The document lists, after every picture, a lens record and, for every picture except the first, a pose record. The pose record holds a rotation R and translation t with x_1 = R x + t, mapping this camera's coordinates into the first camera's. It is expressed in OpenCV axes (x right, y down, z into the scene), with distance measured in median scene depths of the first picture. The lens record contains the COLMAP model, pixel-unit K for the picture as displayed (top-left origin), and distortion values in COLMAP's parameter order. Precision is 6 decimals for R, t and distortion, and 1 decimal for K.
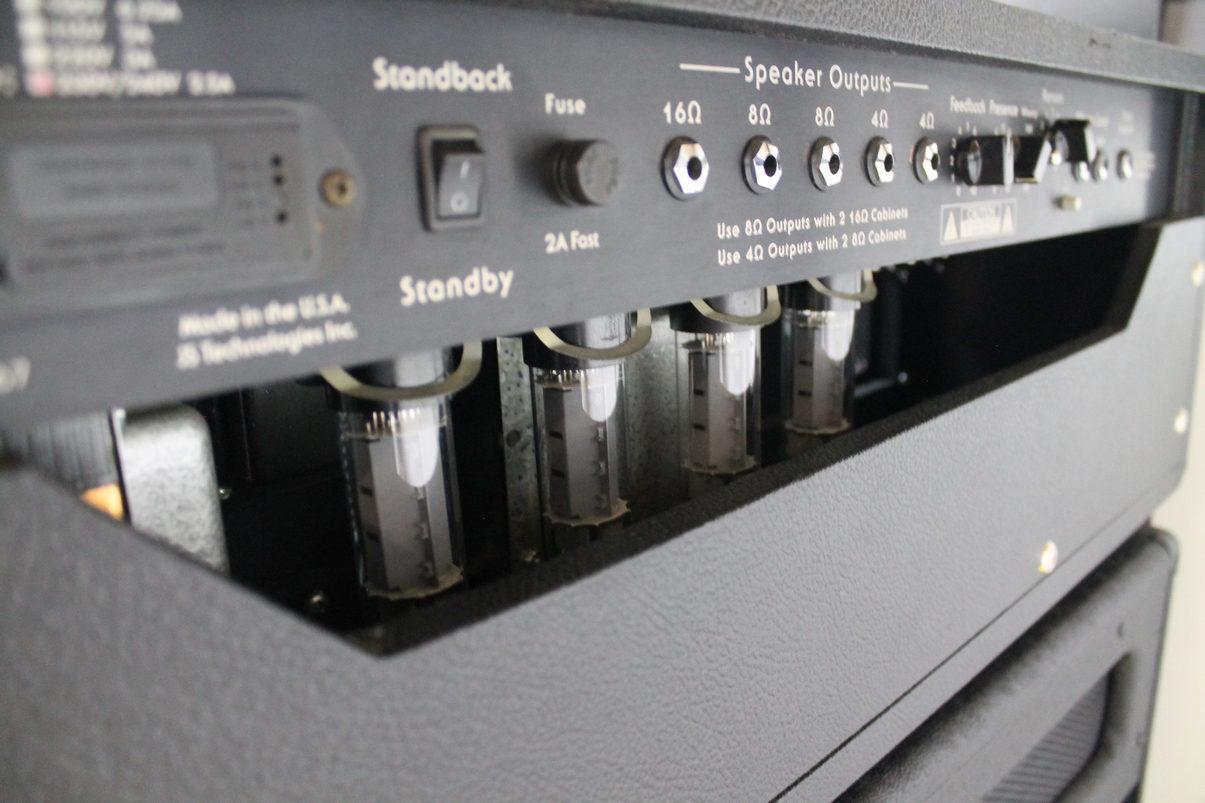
lens RADIAL K [[1089.9, 0, 602.5], [0, 1089.9, 401.5], [0, 0, 1]] dist [-0.194580, 0.143668]
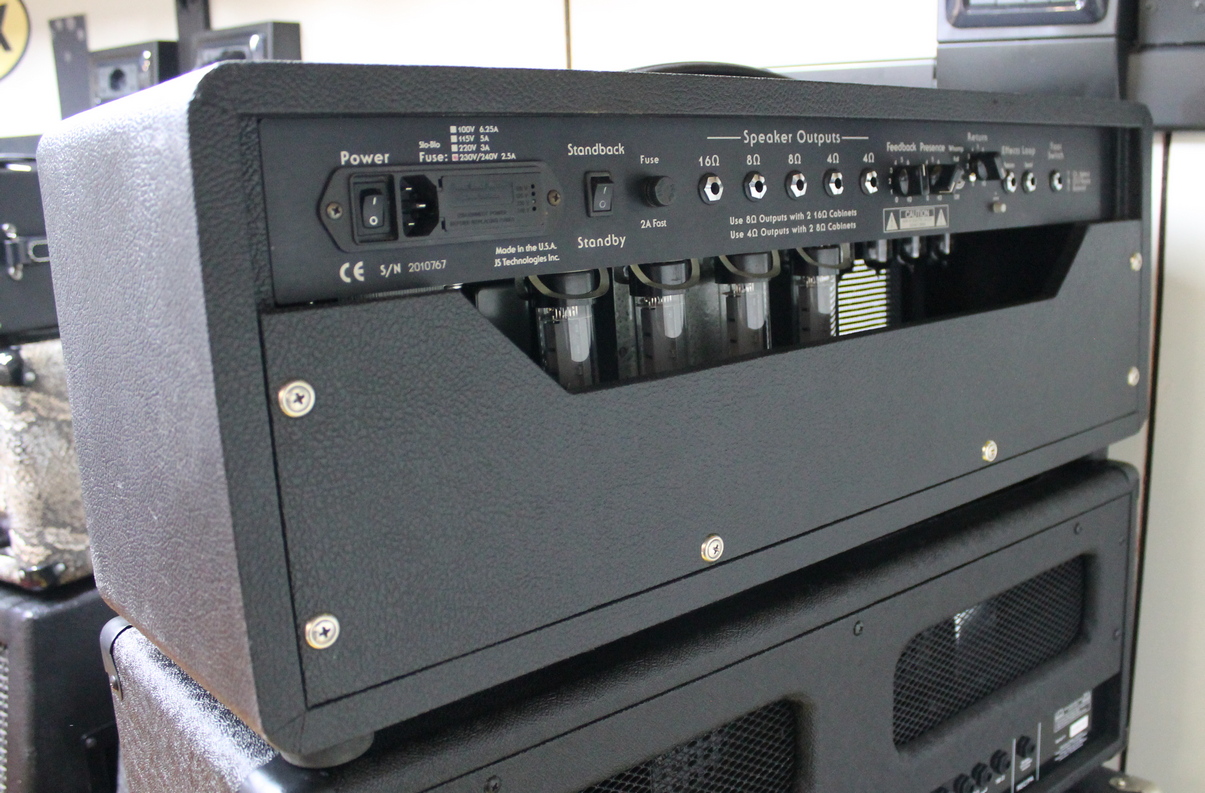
lens RADIAL K [[1233.9, 0, 602.5], [0, 1233.9, 396.5], [0, 0, 1]] dist [-0.180472, 0.003132]
pose [[0.995944, -0.002950, -0.089930, 0.073160], [-0.001629, 0.998707, -0.050812, 0.258981], [0.089964, 0.050752, 0.994651, -1.145314]]
